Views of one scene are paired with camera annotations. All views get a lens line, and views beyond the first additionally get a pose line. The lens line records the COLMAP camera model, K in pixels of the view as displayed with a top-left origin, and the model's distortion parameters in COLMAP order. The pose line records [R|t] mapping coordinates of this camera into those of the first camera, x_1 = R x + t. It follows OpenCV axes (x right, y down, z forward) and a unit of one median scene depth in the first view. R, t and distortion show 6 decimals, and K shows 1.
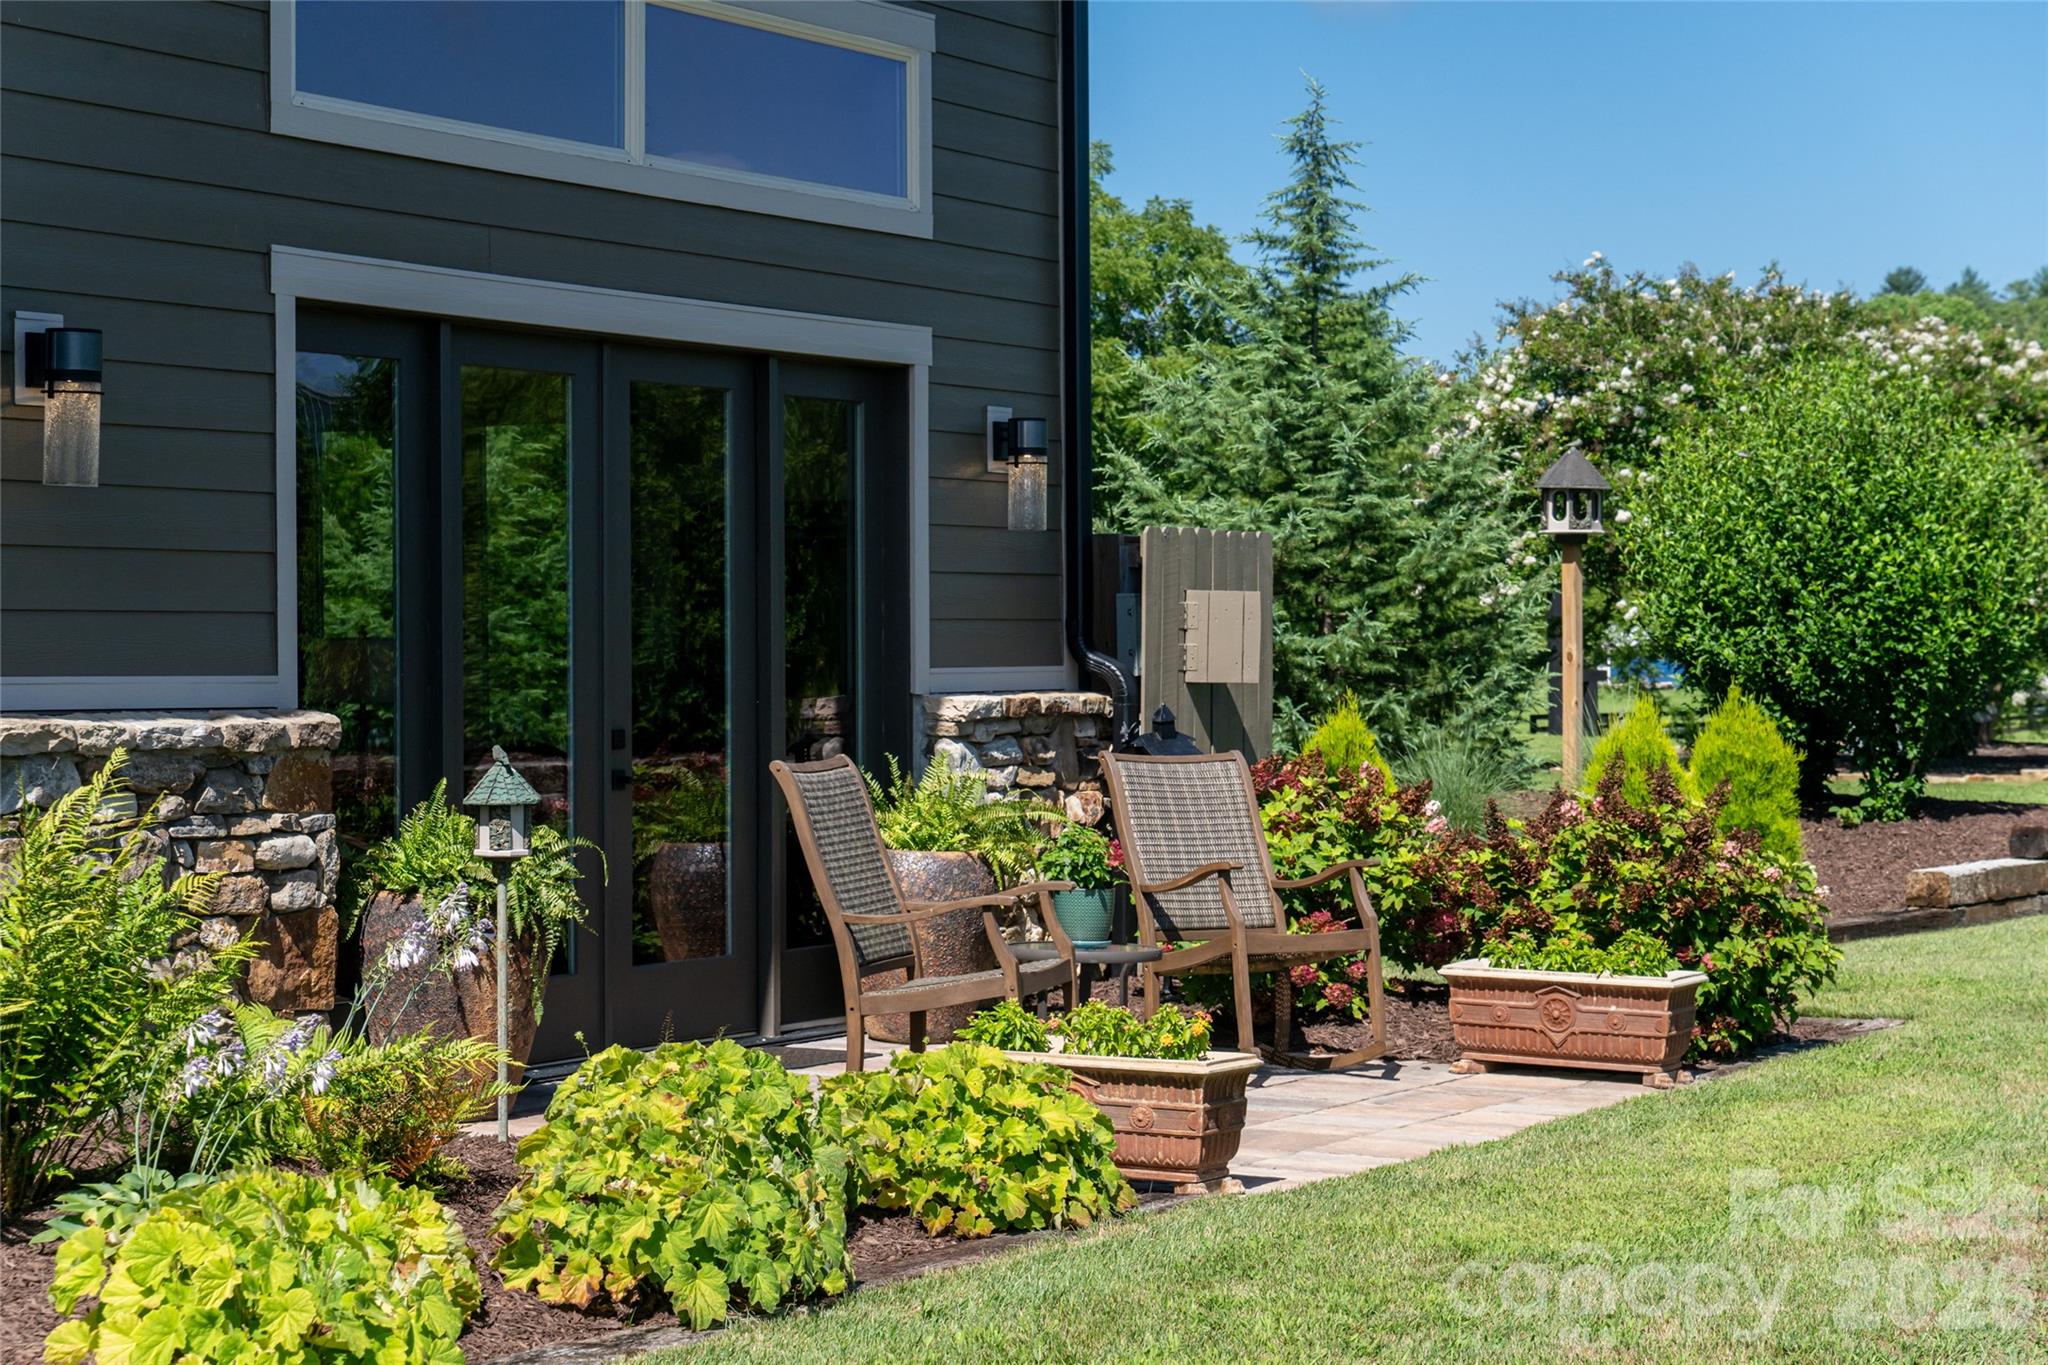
lens RADIAL K [[4087.6, 0, 1023.7], [0, 4087.6, 680.4], [0, 0, 1]] dist [-0.053077, 0.000000]
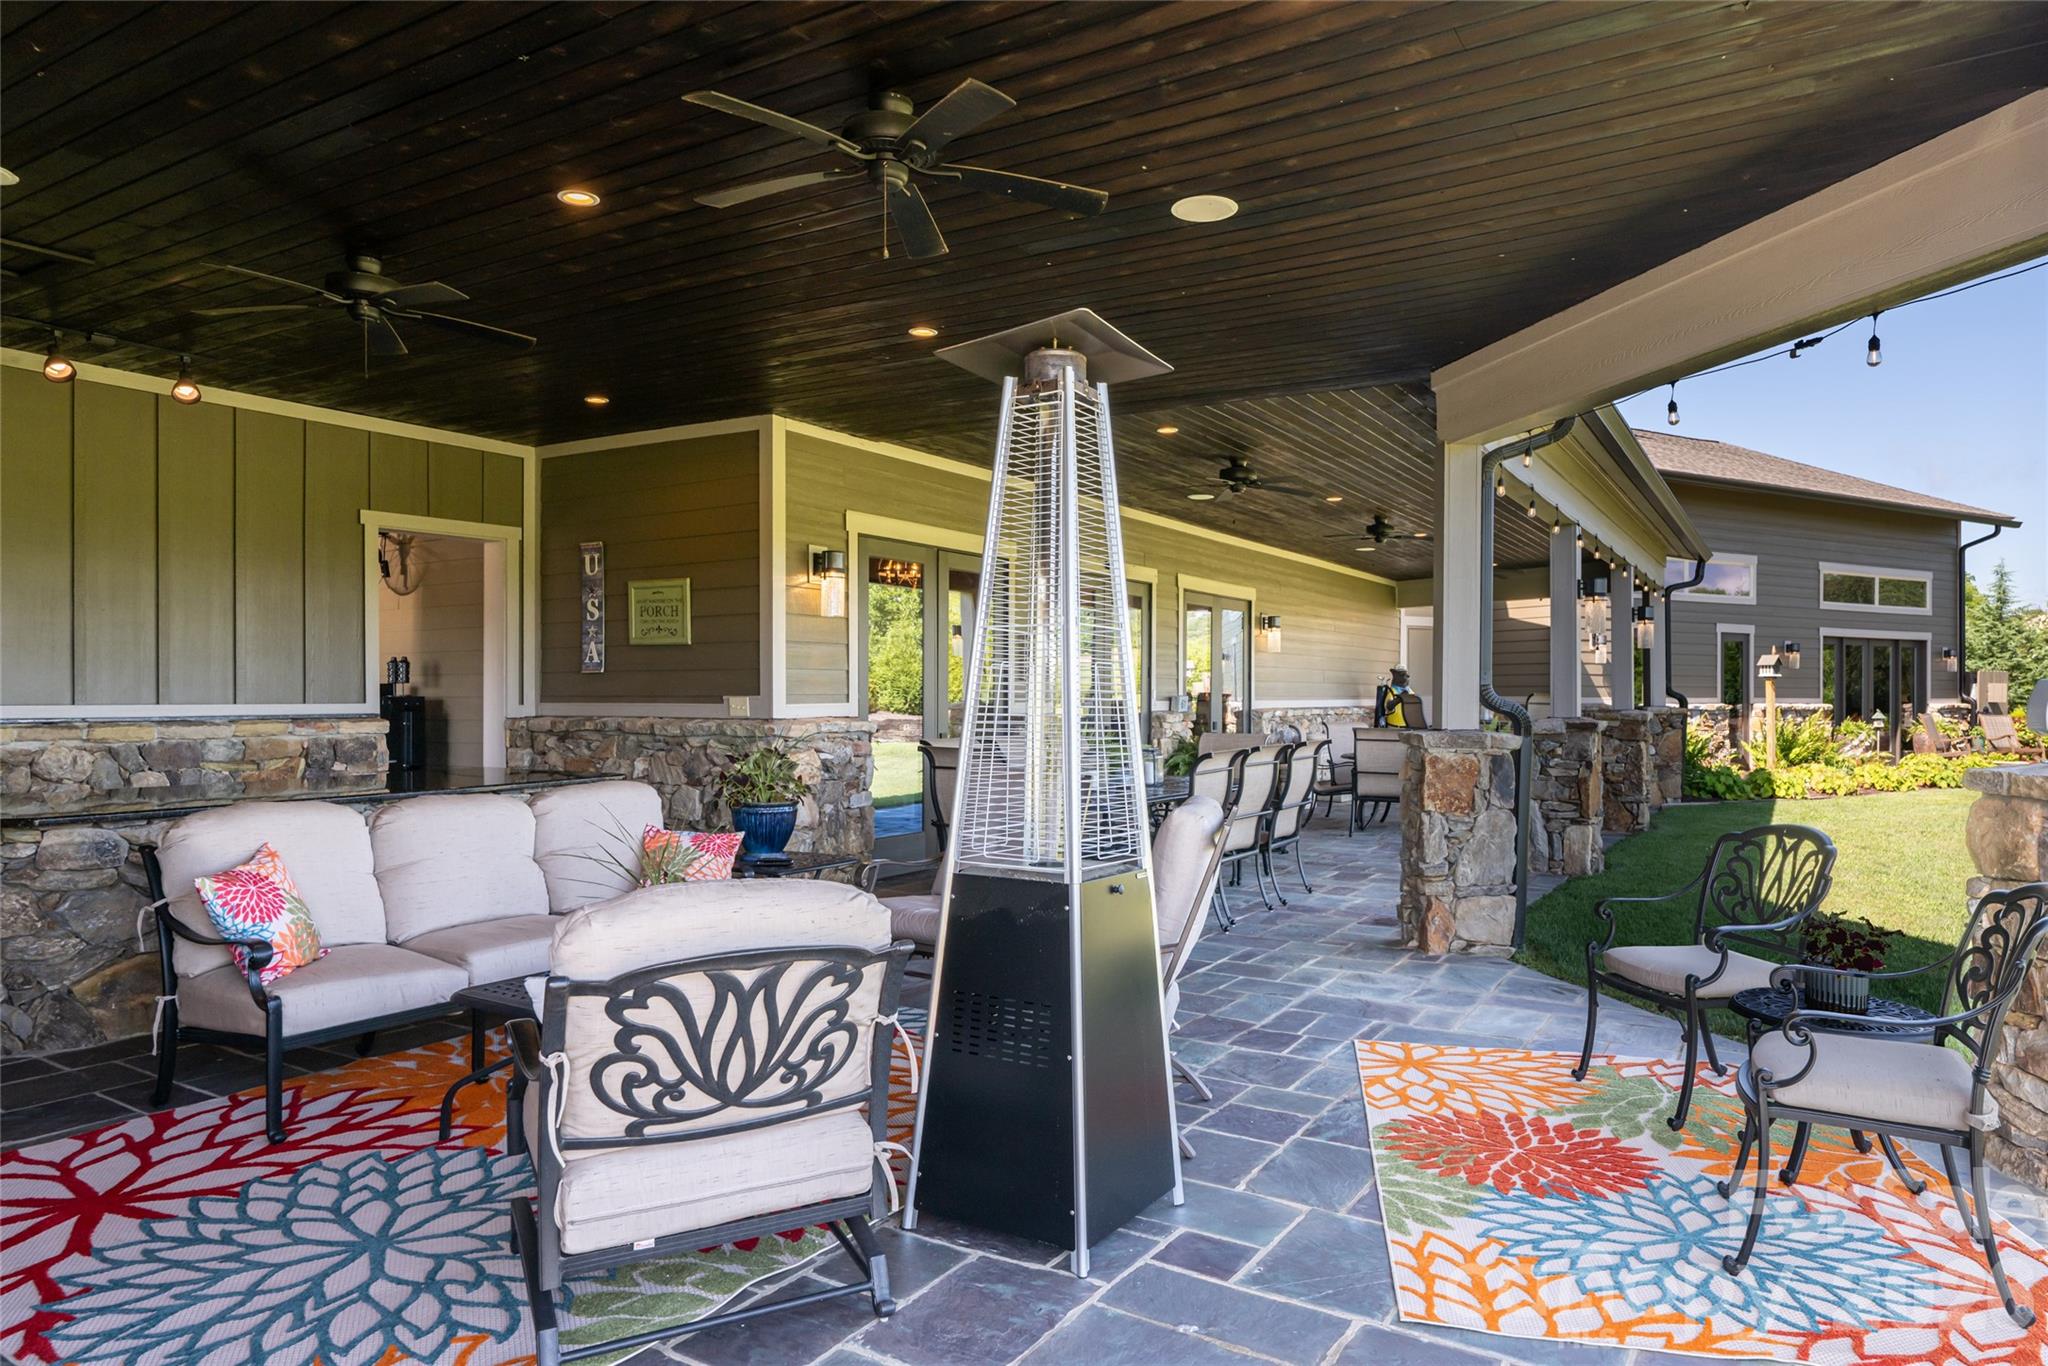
lens RADIAL K [[1205.8, 0, 1026.6], [0, 1205.8, 691.2], [0, 0, 1]] dist [0.007064, -0.000515]
pose [[0.841630, 0.007392, -0.540004, -0.156030], [-0.012279, 0.999910, -0.005451, 0.010606], [0.539915, 0.011218, 0.841645, -0.898131]]
